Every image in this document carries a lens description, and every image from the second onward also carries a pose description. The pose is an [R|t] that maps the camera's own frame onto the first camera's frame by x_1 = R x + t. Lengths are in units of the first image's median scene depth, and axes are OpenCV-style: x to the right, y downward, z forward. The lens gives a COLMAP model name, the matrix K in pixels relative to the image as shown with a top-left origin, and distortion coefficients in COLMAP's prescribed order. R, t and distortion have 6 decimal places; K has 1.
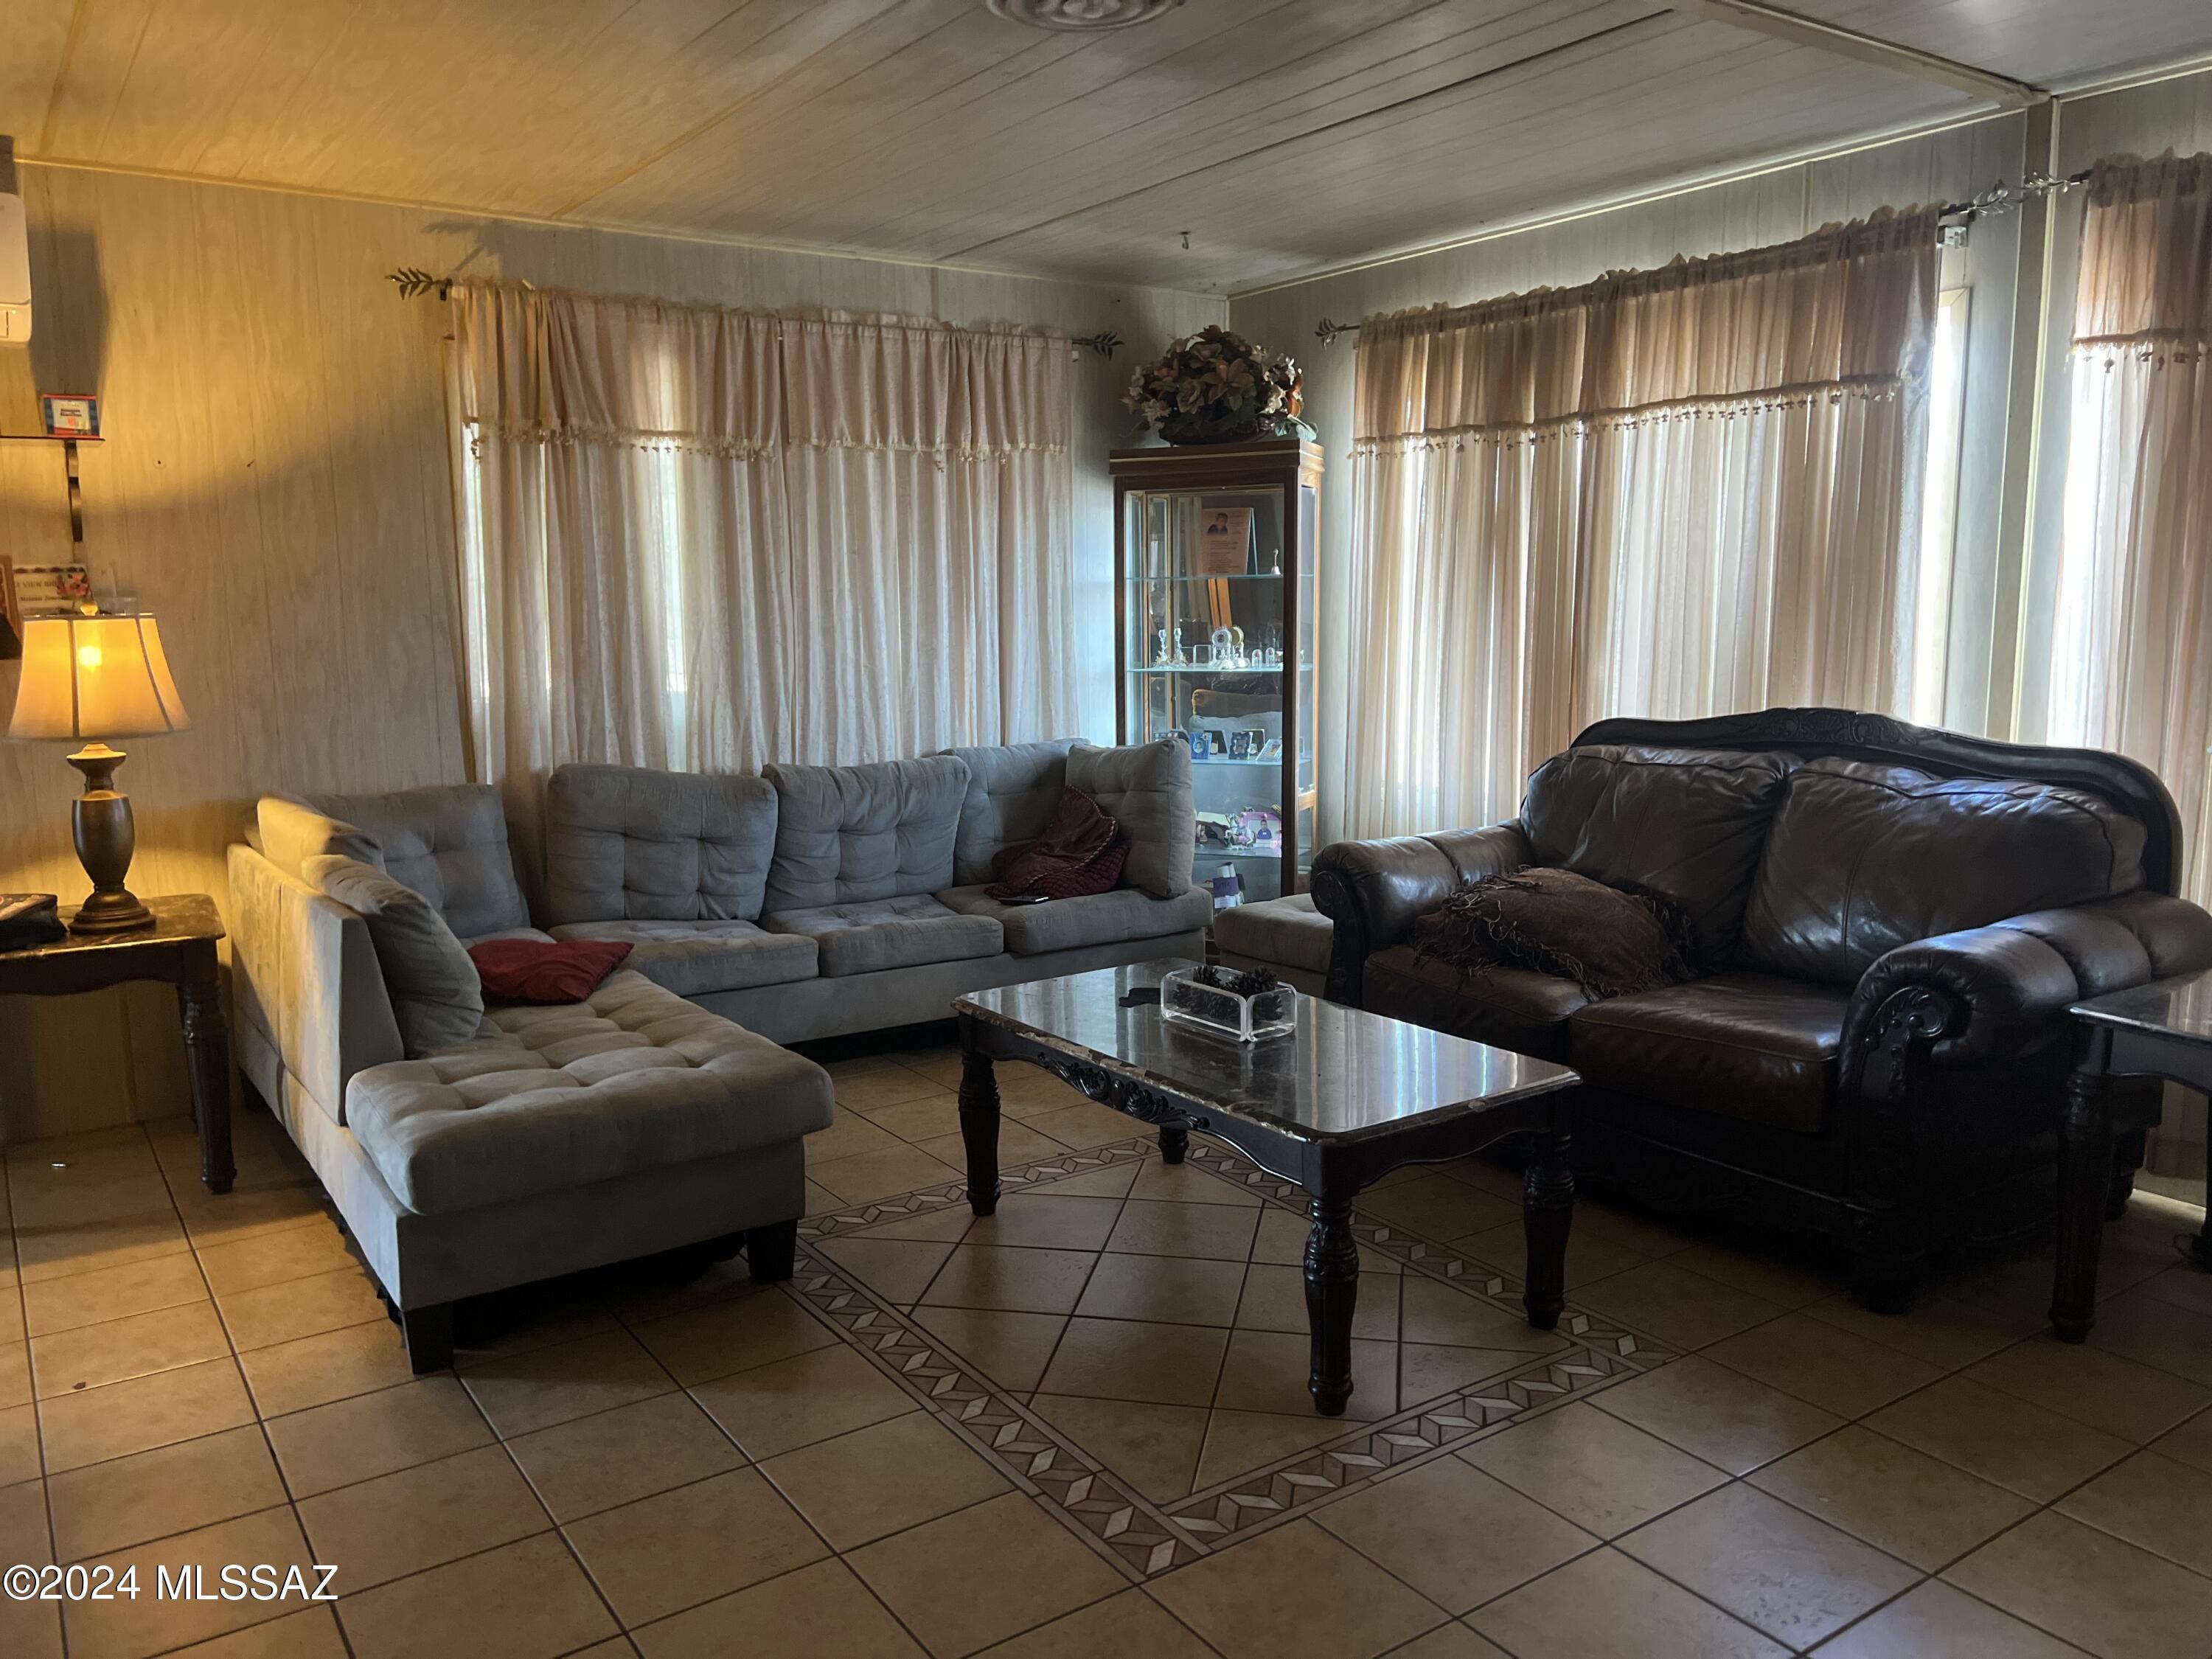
lens RADIAL K [[1661.2, 0, 1107.0], [0, 1661.2, 821.7], [0, 0, 1]] dist [0.021486, -0.004514]
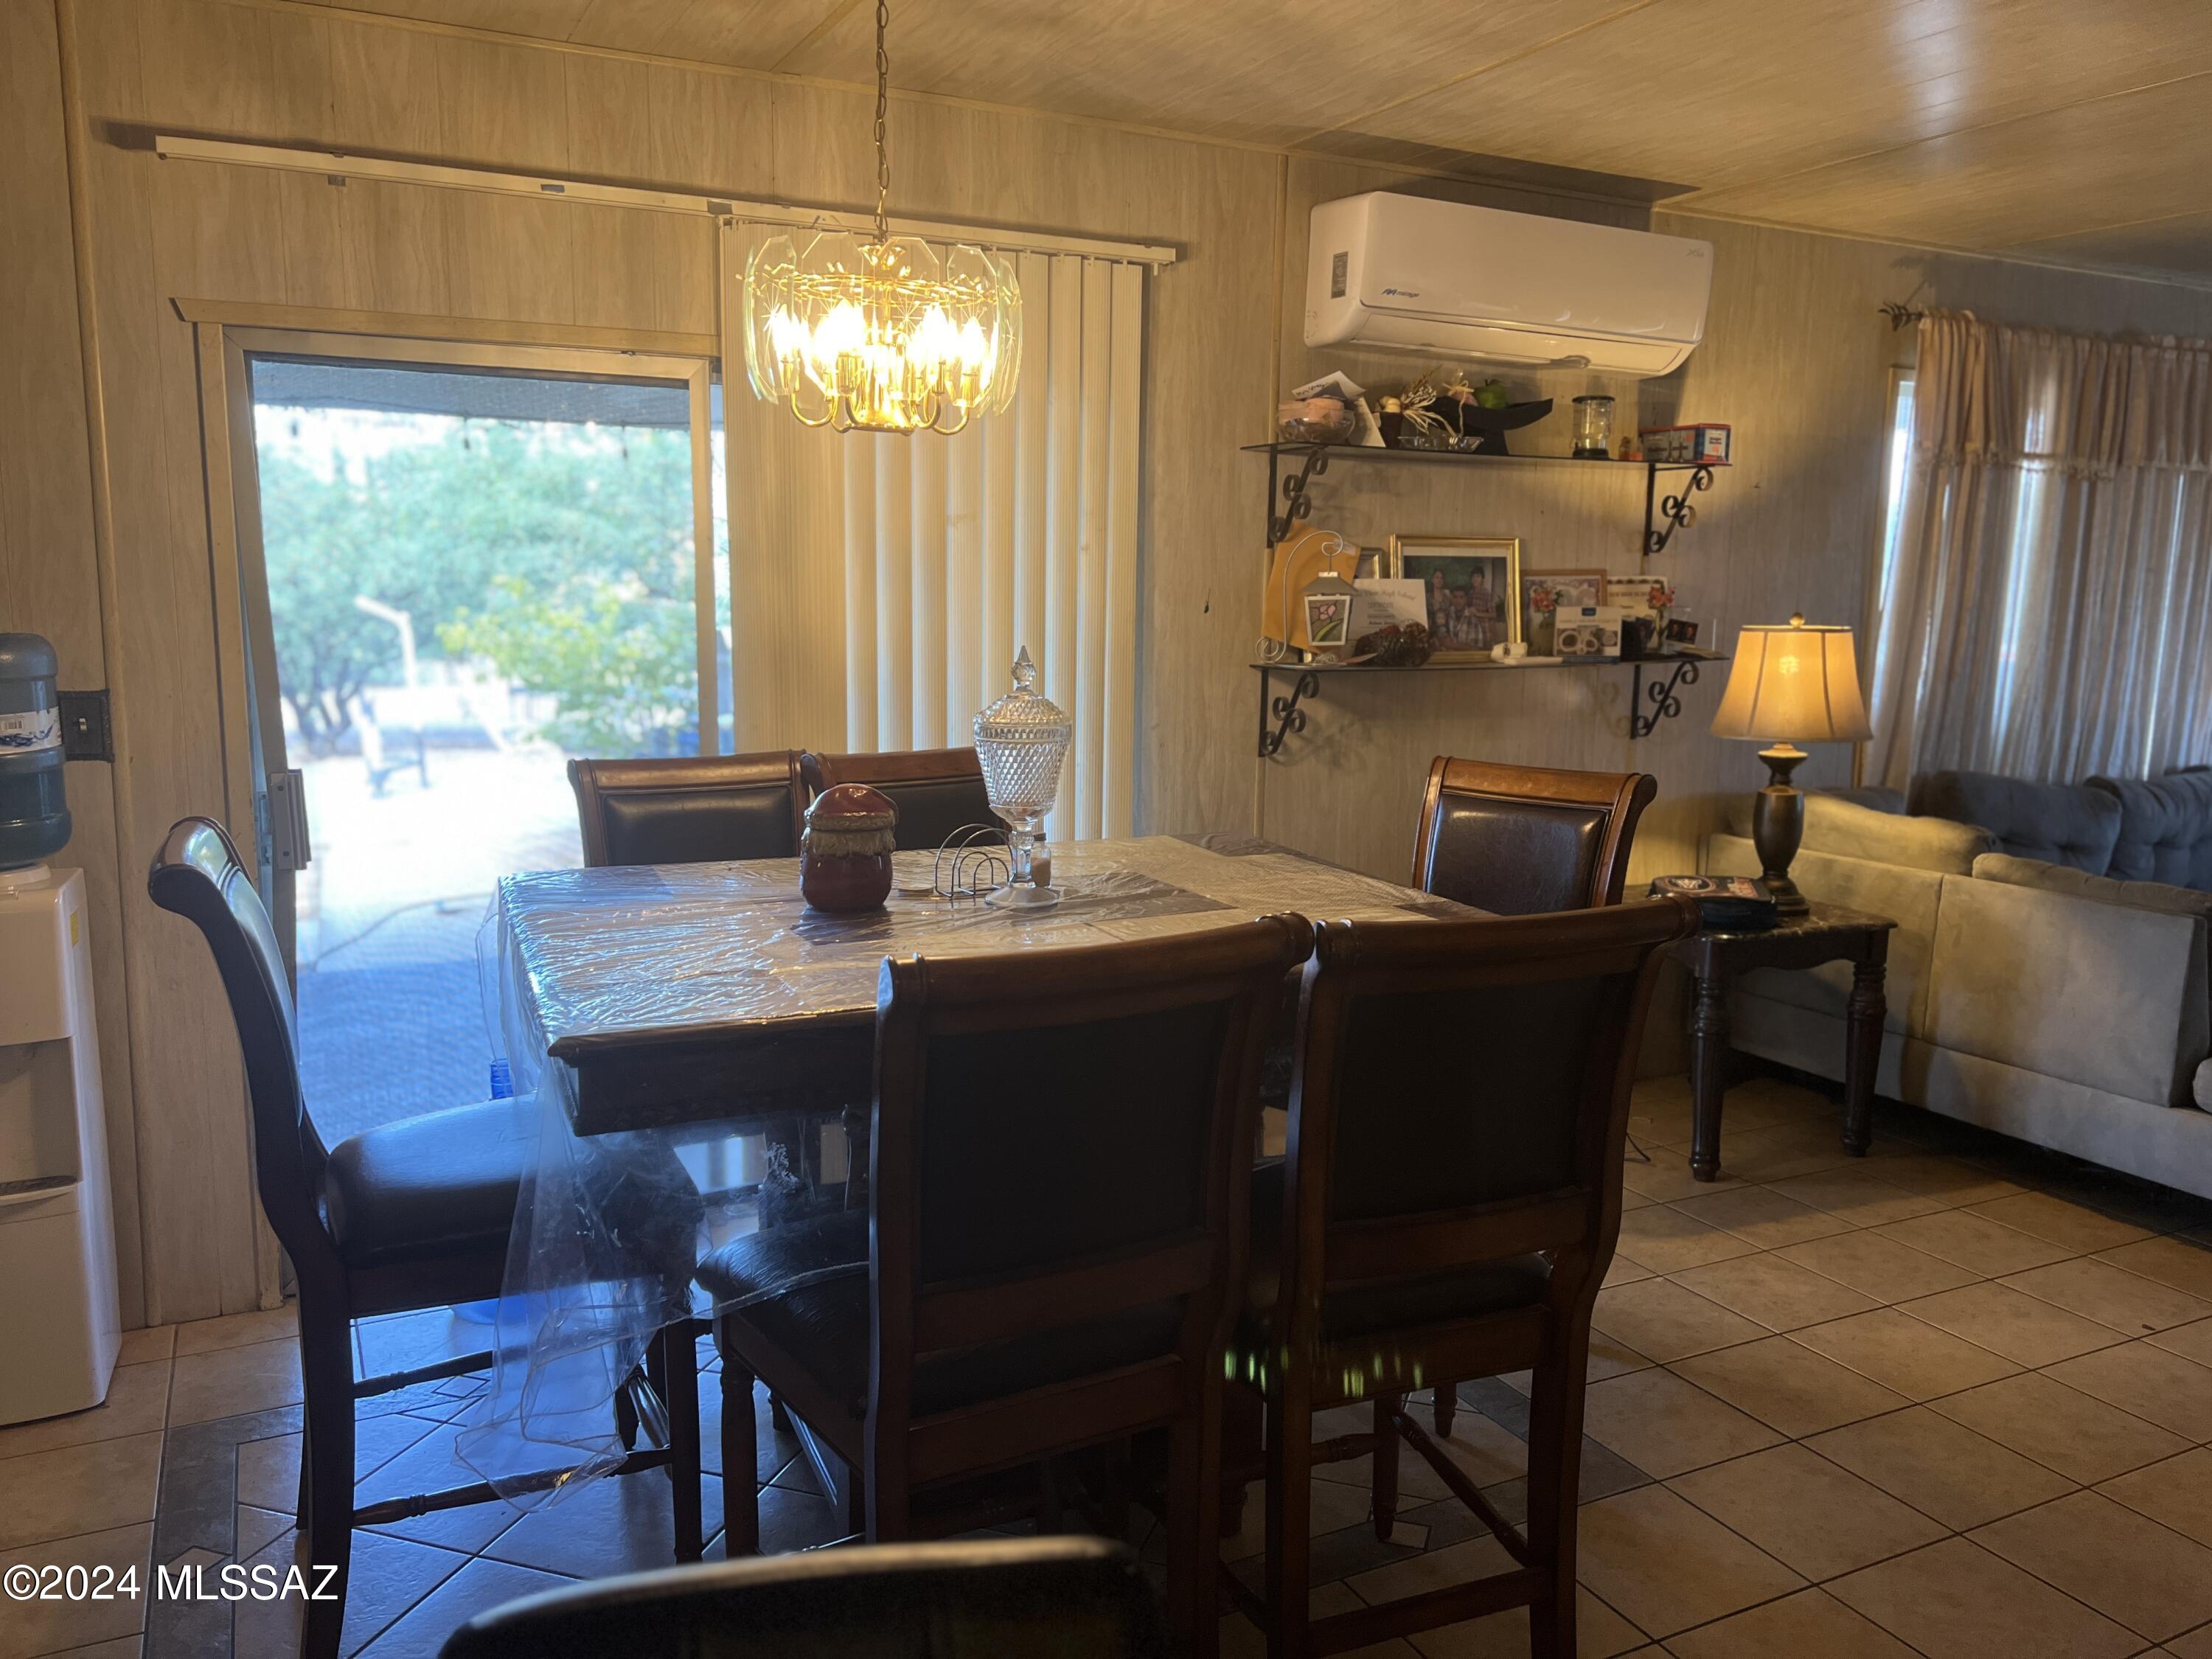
lens RADIAL K [[1661.2, 0, 1108.3], [0, 1661.2, 834.6], [0, 0, 1]] dist [0.021486, -0.004514]
pose [[0.990439, 0.047605, -0.129480, -0.694086], [-0.045203, 0.998748, 0.021426, 0.007777], [0.130338, -0.015369, 0.991351, -0.118761]]
